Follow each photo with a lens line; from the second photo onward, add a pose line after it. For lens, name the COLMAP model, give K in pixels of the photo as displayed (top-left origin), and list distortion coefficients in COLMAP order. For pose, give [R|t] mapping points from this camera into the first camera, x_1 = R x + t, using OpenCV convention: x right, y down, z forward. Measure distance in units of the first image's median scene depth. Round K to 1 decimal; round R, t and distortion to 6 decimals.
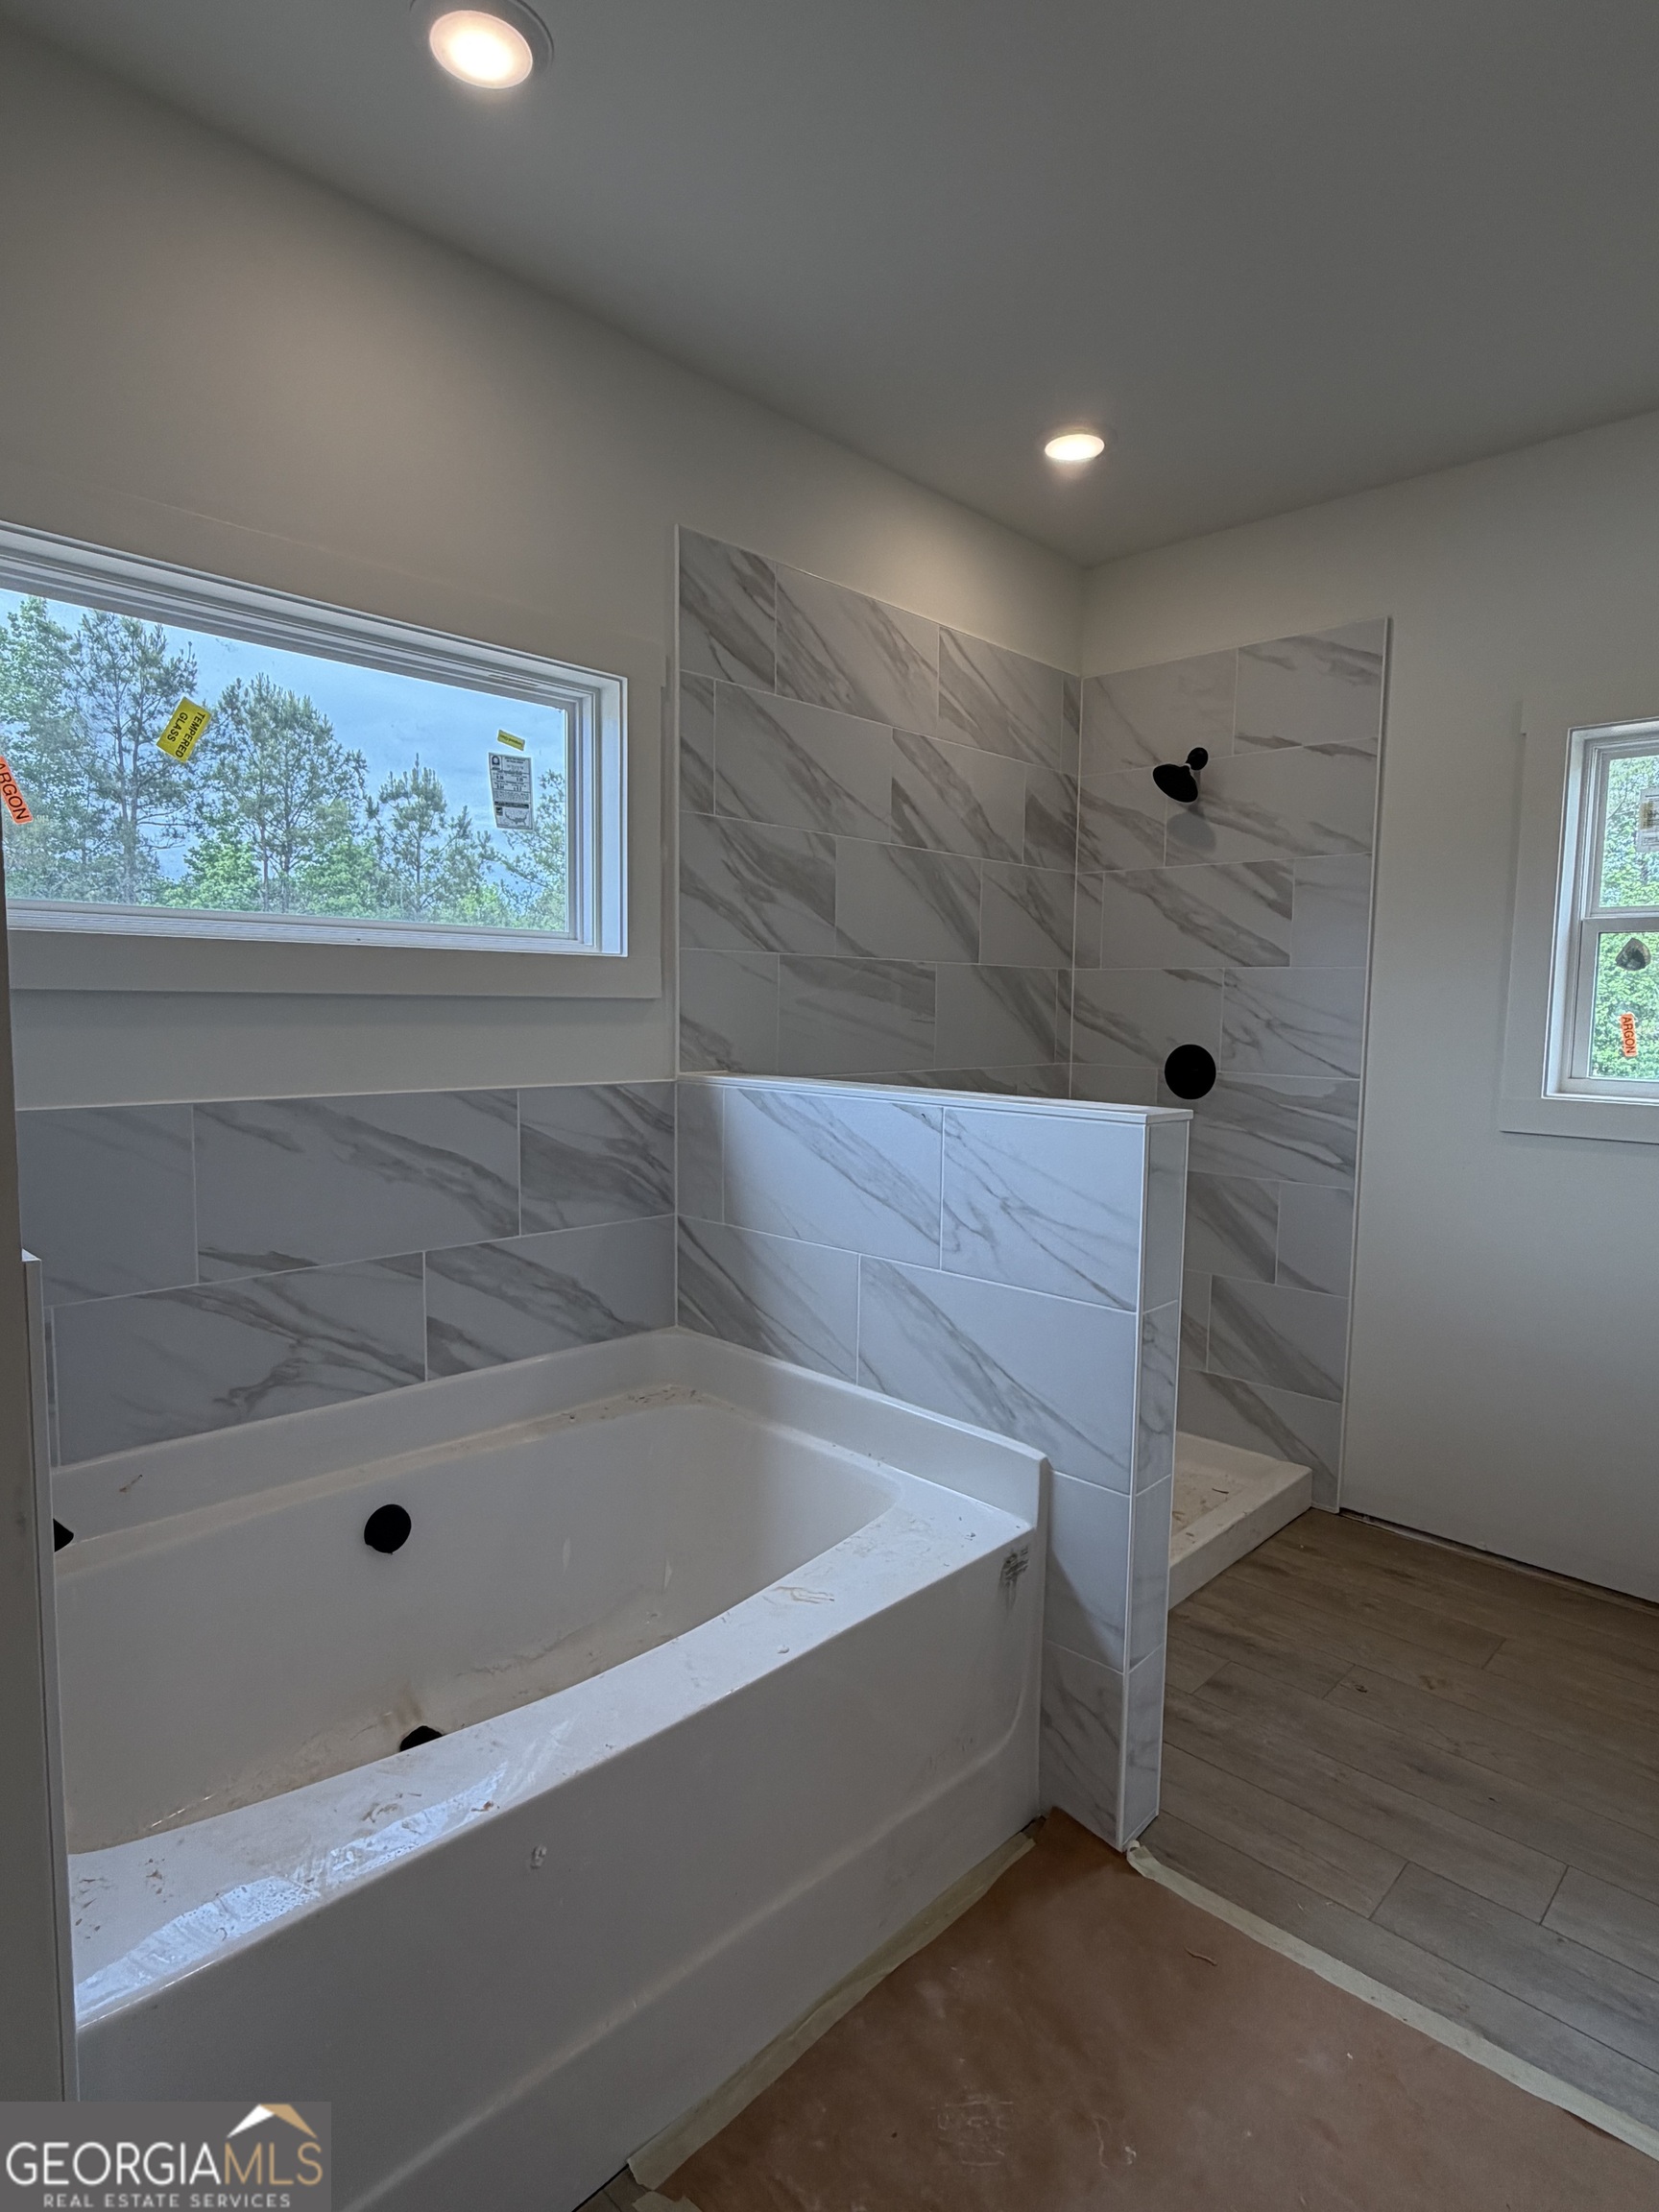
lens RADIAL K [[1198.3, 0, 827.2], [0, 1198.3, 1111.2], [0, 0, 1]] dist [-0.002444, 0.002927]
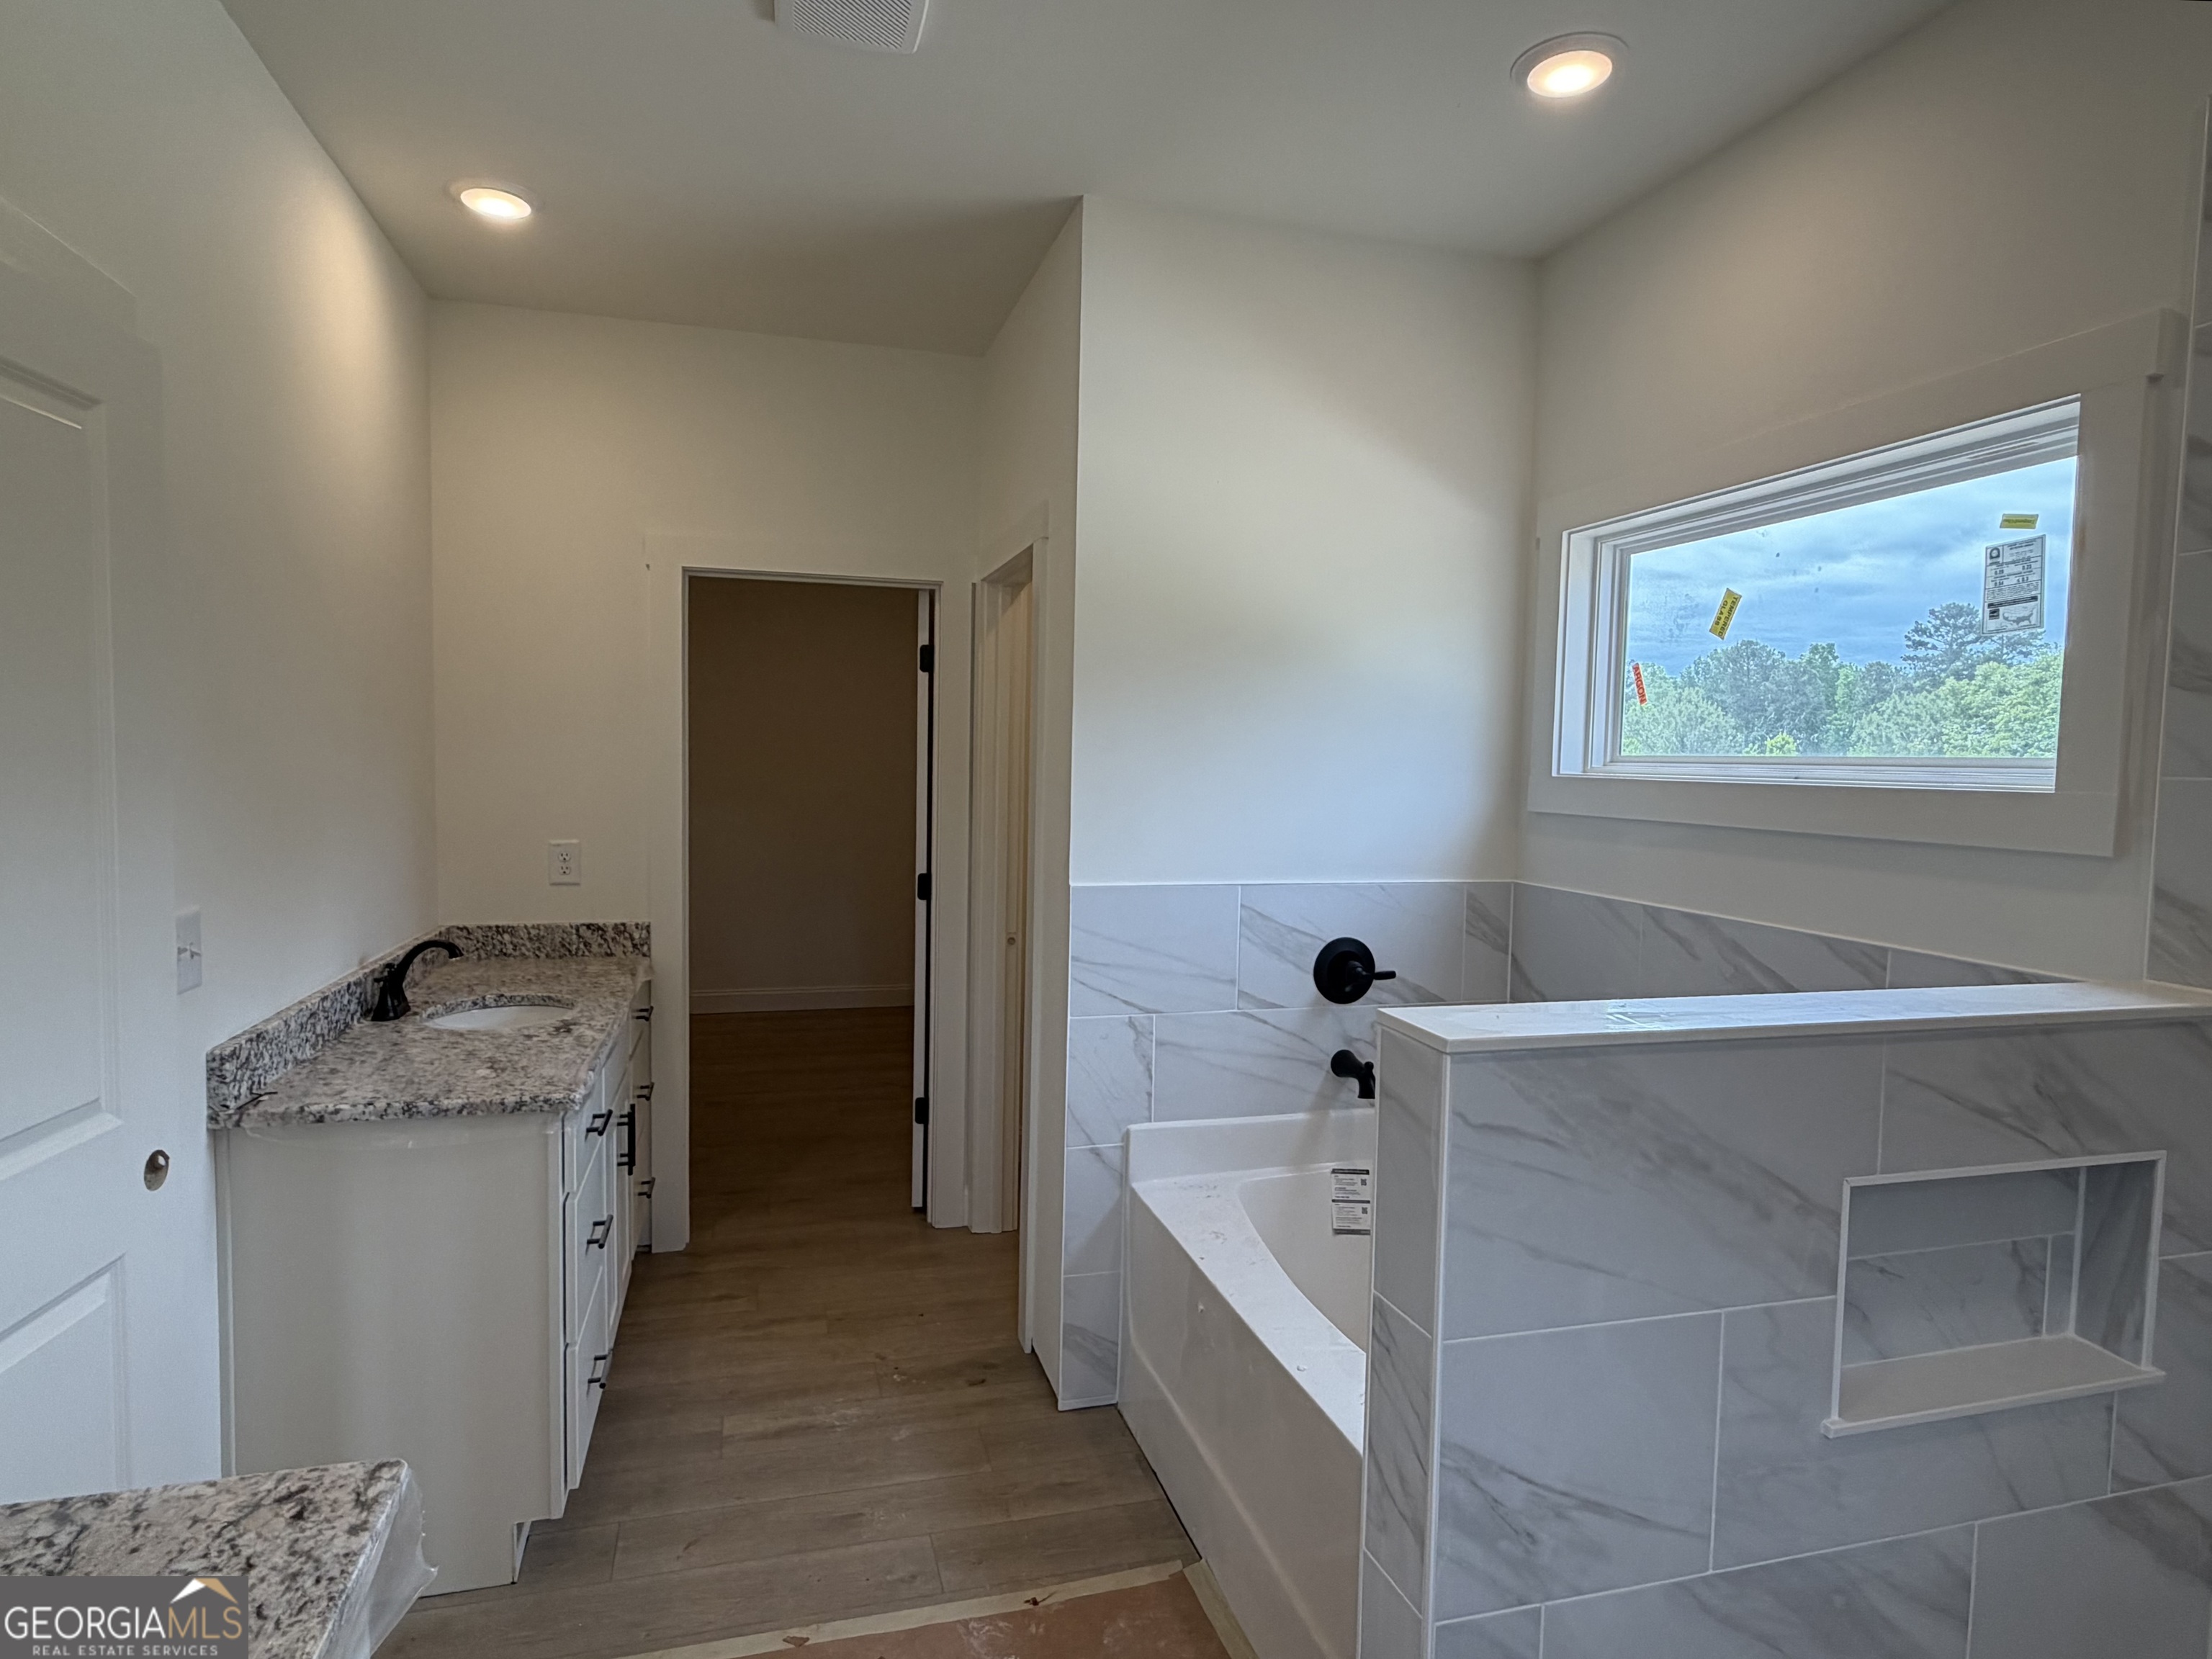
lens RADIAL K [[1198.3, 0, 1103.2], [0, 1198.3, 819.9], [0, 0, 1]] dist [-0.002444, 0.002927]
pose [[-0.502882, 0.015507, -0.864216, 0.724930], [-0.109398, 0.990657, 0.081434, -0.112430], [0.857404, 0.135495, -0.496487, 0.899280]]
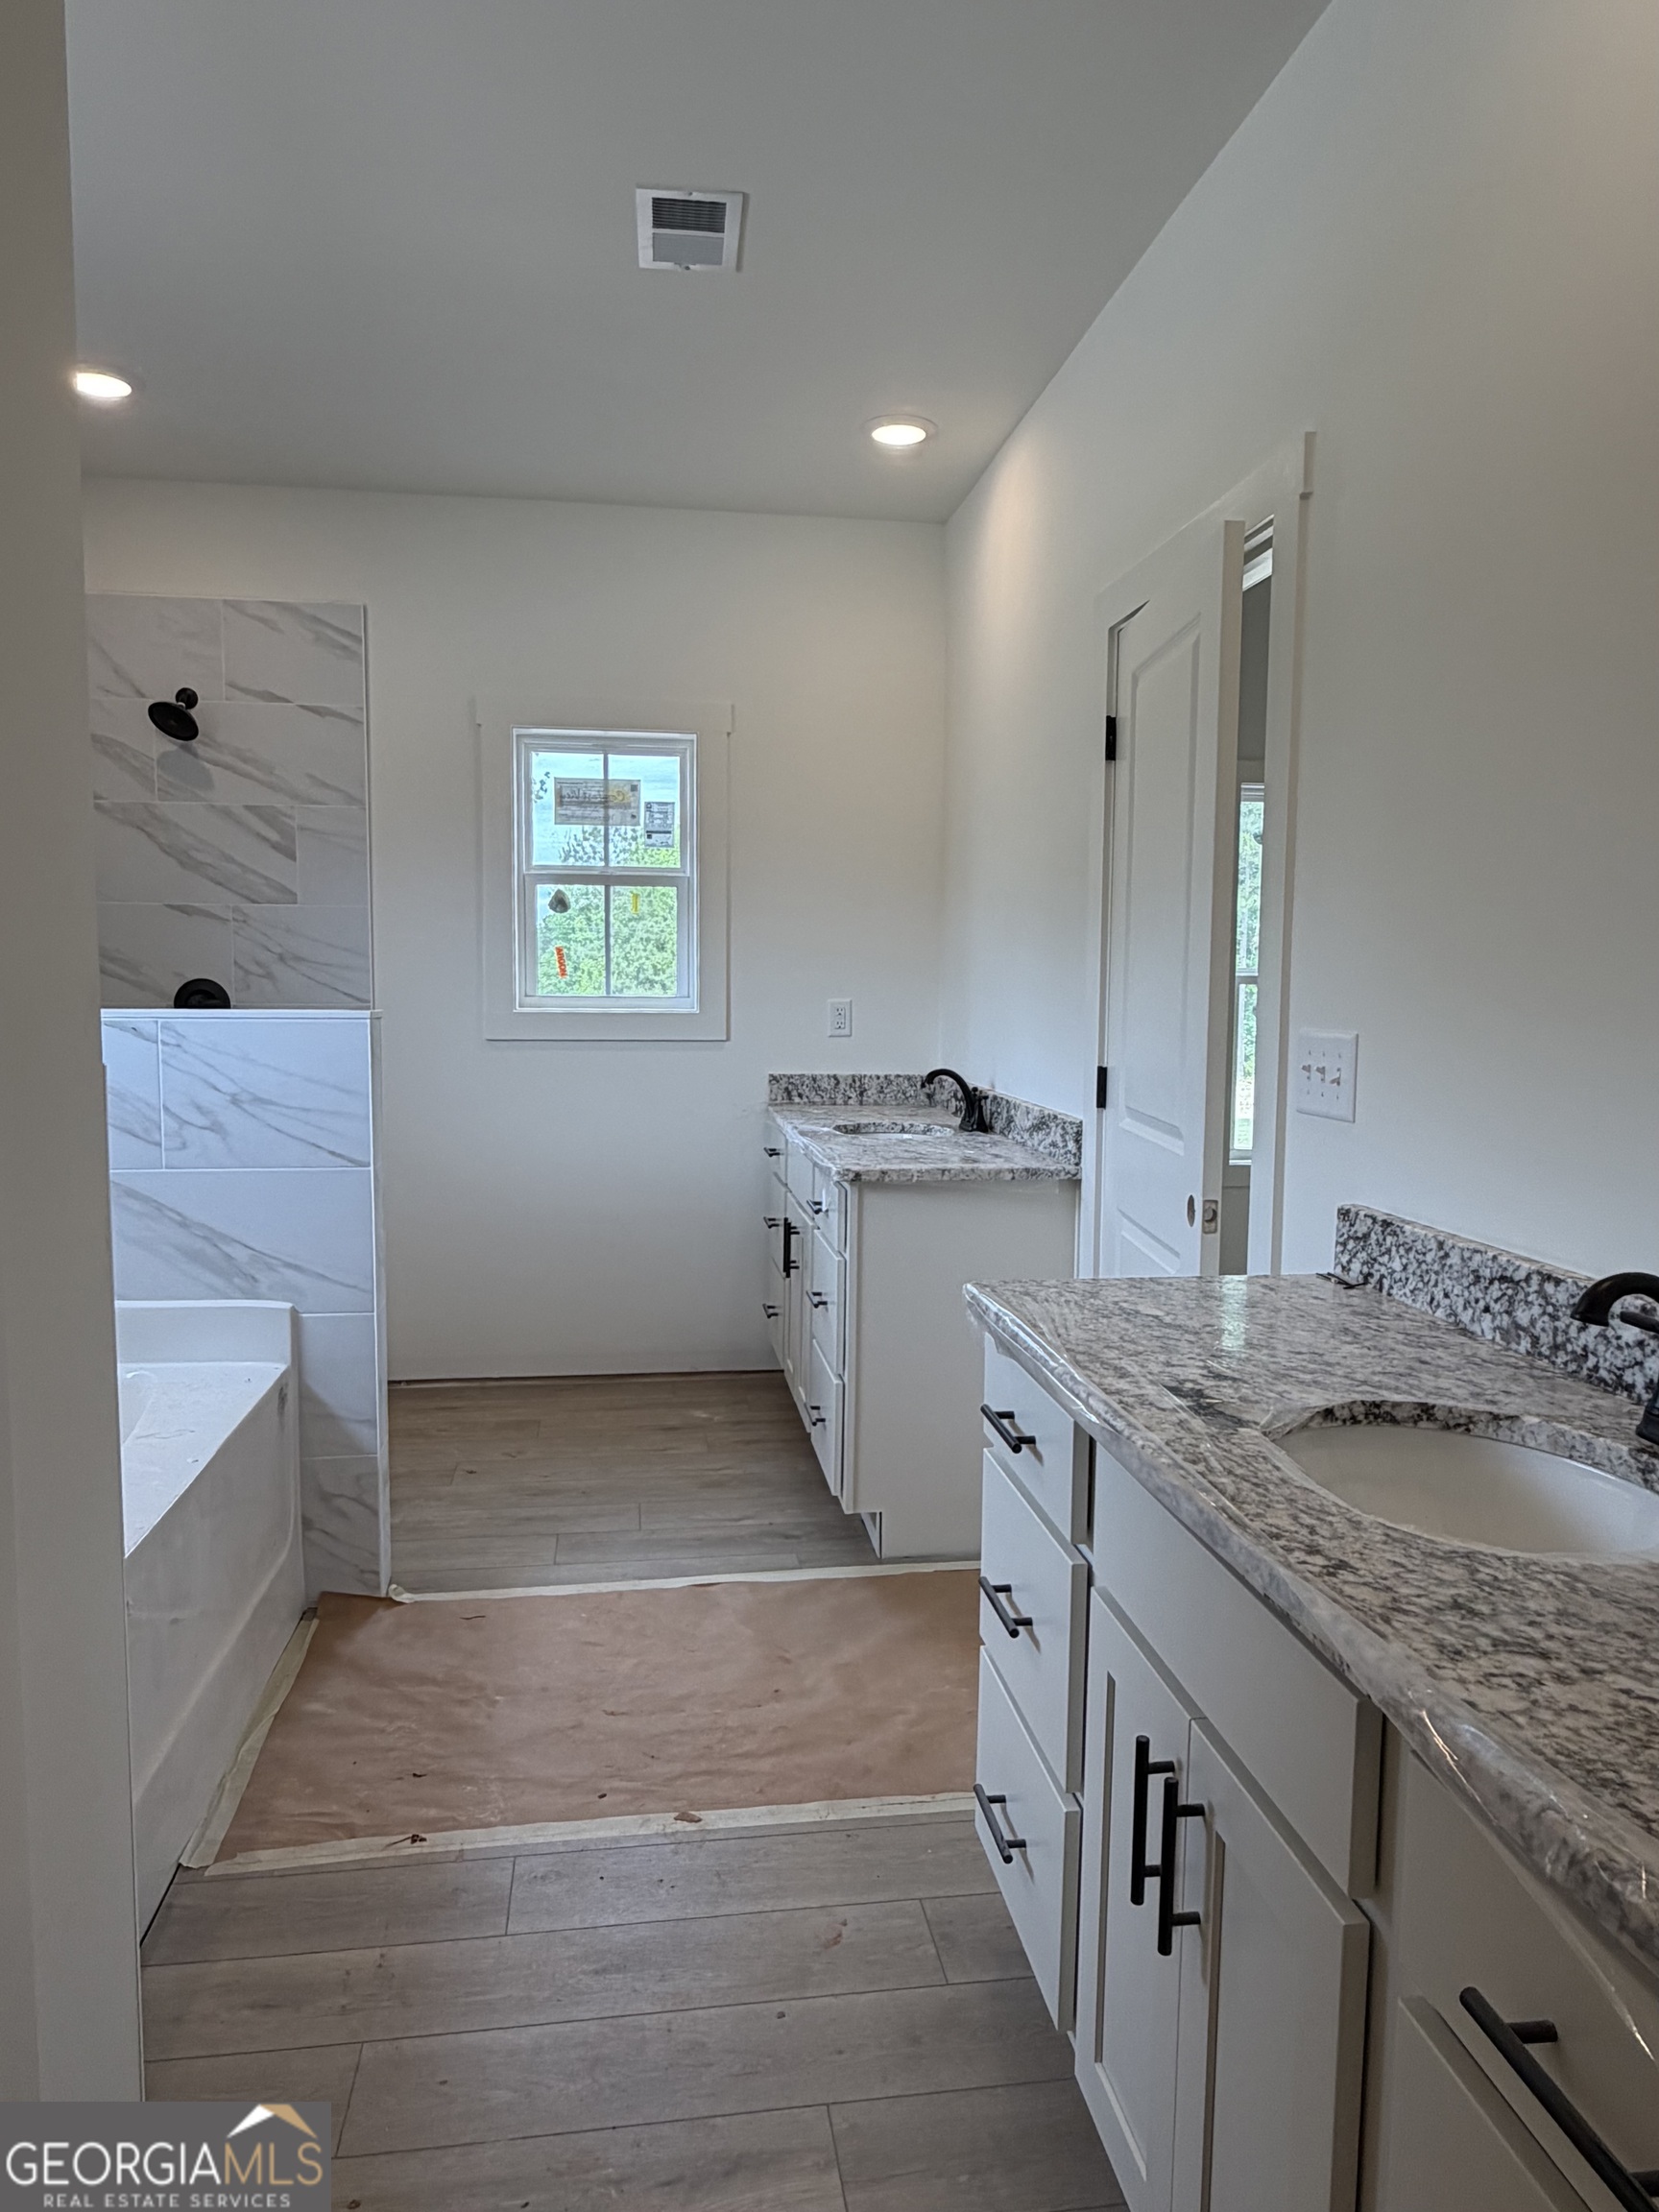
lens RADIAL K [[1399.2, 0, 840.9], [0, 1399.2, 1109.6], [0, 0, 1]] dist [-0.001029, -0.000636]
pose [[0.613432, -0.088404, 0.784784, -0.472896], [0.075380, 0.995732, 0.053246, 0.051065], [-0.786142, 0.026494, 0.617478, -0.253152]]
